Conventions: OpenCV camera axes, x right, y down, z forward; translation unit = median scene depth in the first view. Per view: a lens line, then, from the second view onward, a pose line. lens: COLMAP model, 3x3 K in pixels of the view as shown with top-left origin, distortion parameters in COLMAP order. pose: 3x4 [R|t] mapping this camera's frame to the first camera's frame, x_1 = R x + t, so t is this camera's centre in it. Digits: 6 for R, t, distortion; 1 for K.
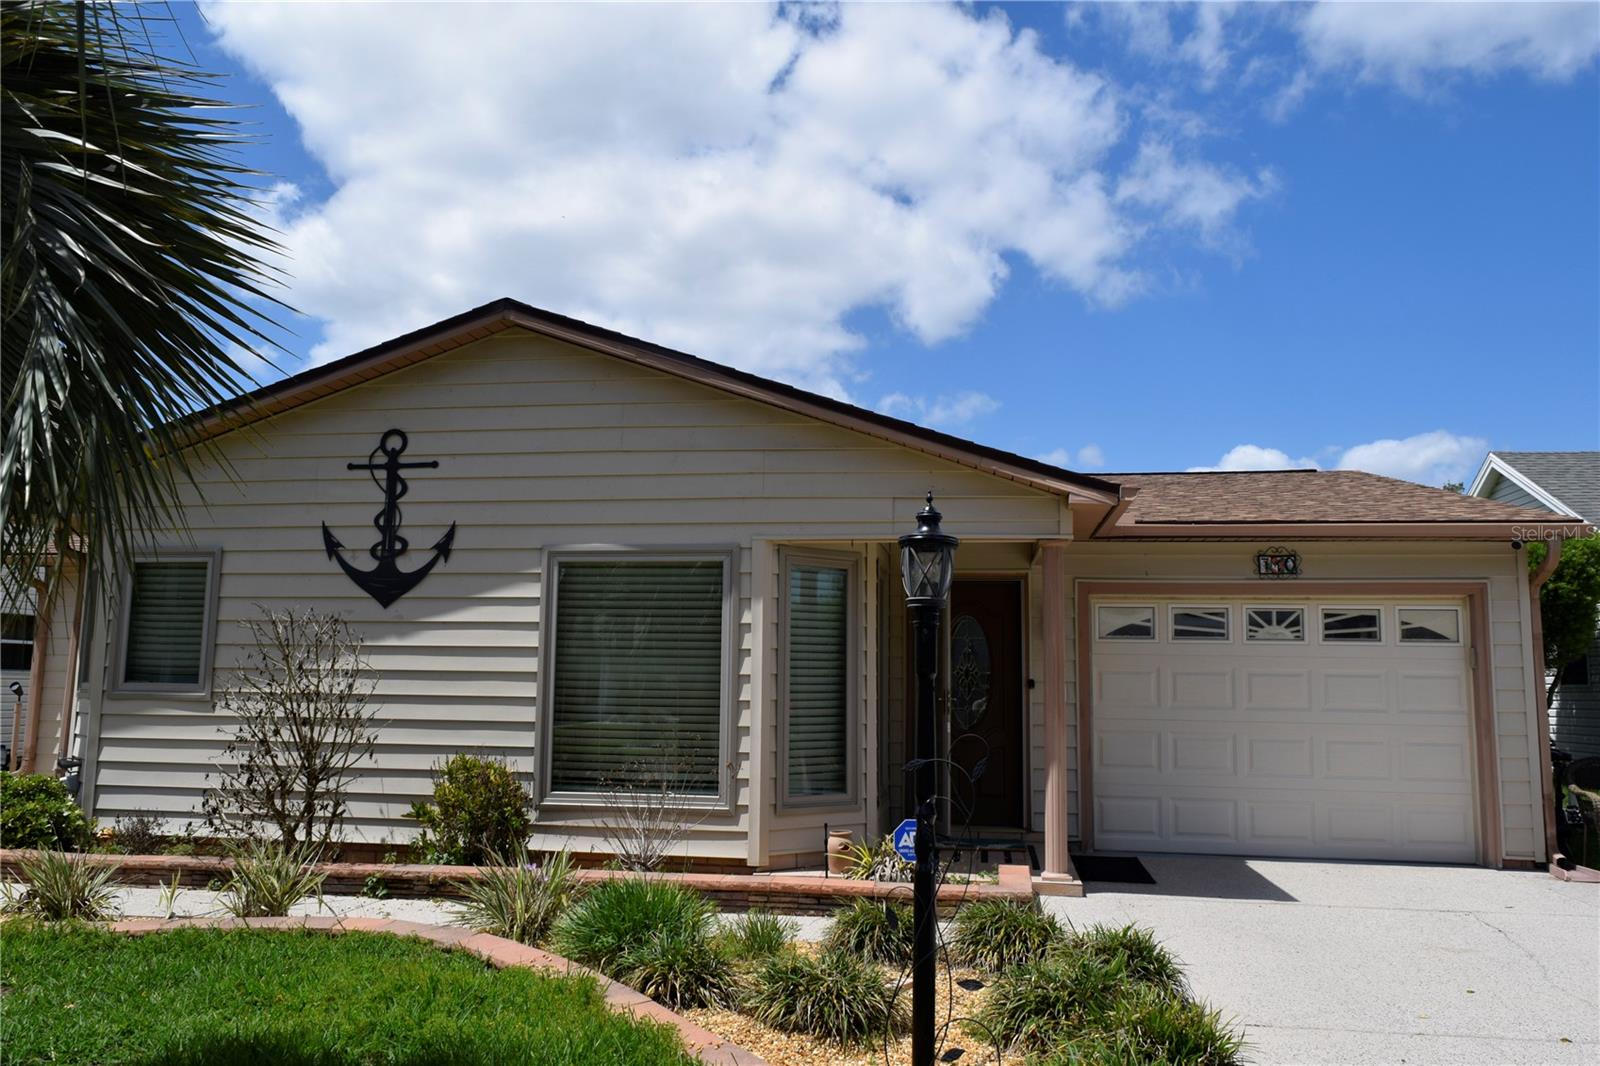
lens RADIAL K [[1237.8, 0, 789.1], [0, 1237.8, 534.3], [0, 0, 1]] dist [-0.016613, 0.004602]
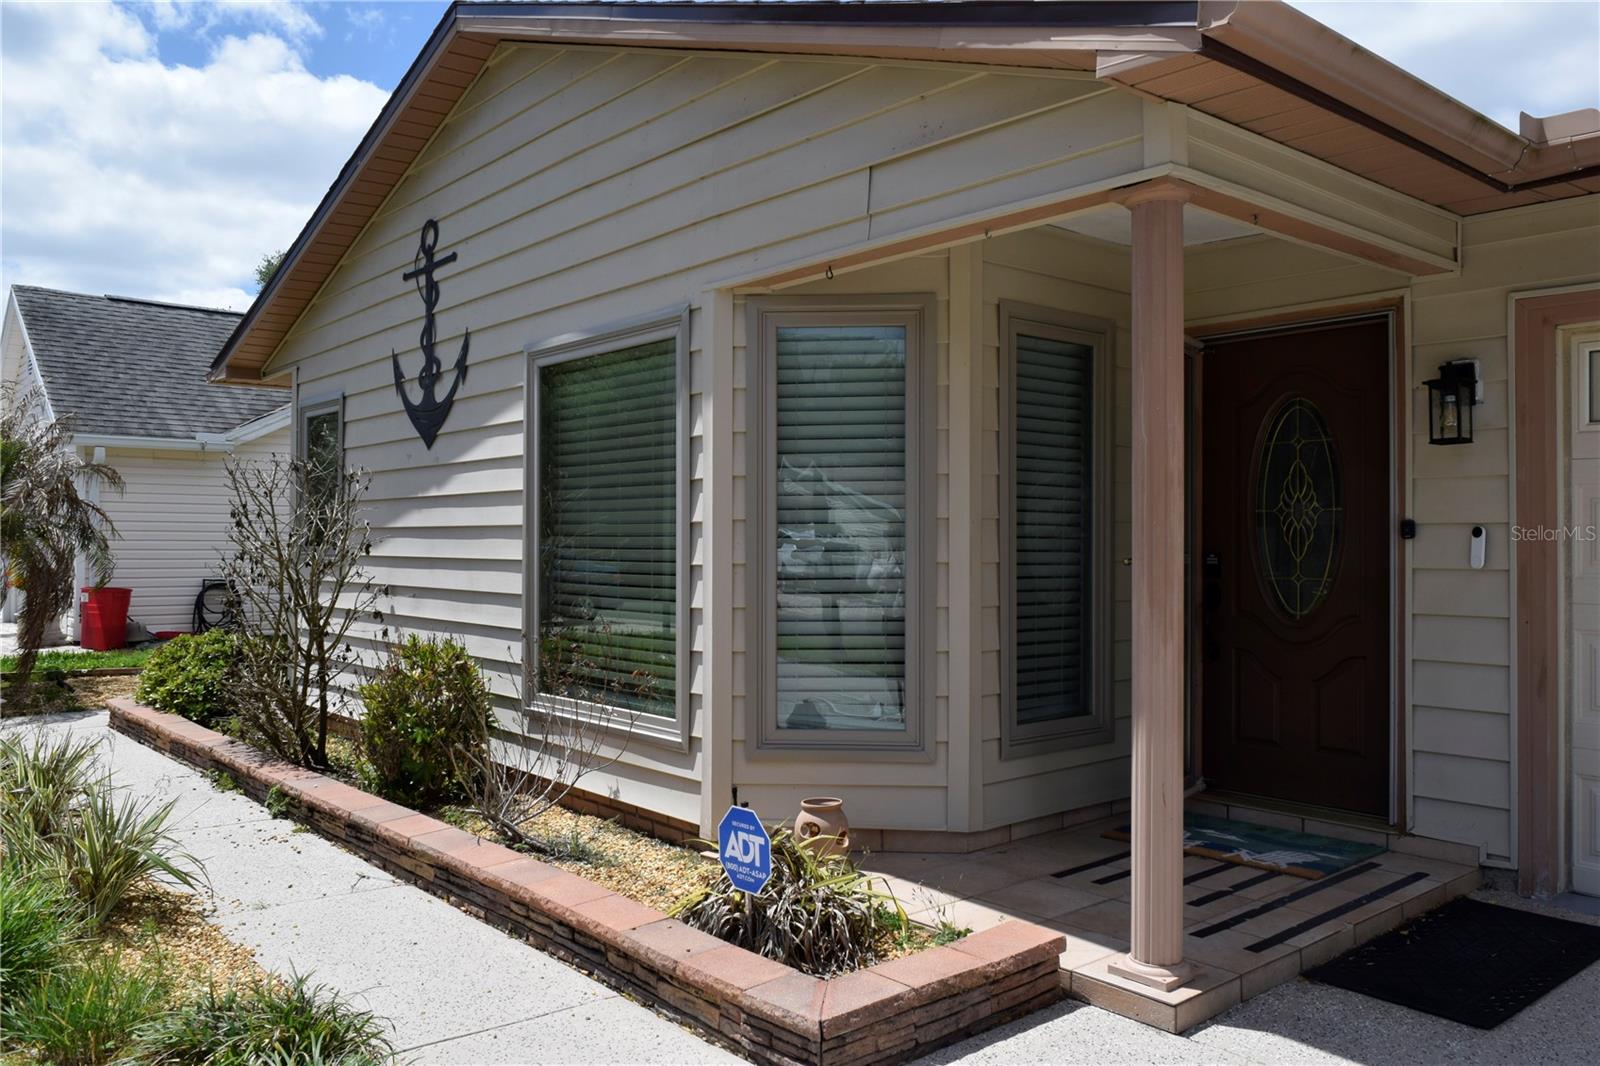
lens RADIAL K [[1237.8, 0, 789.1], [0, 1237.8, 534.3], [0, 0, 1]] dist [-0.016613, 0.004602]
pose [[0.754218, -0.015772, -0.656435, 0.374482], [0.090257, 0.992712, 0.079851, 0.072856], [0.650391, -0.119473, 0.750145, 0.560377]]
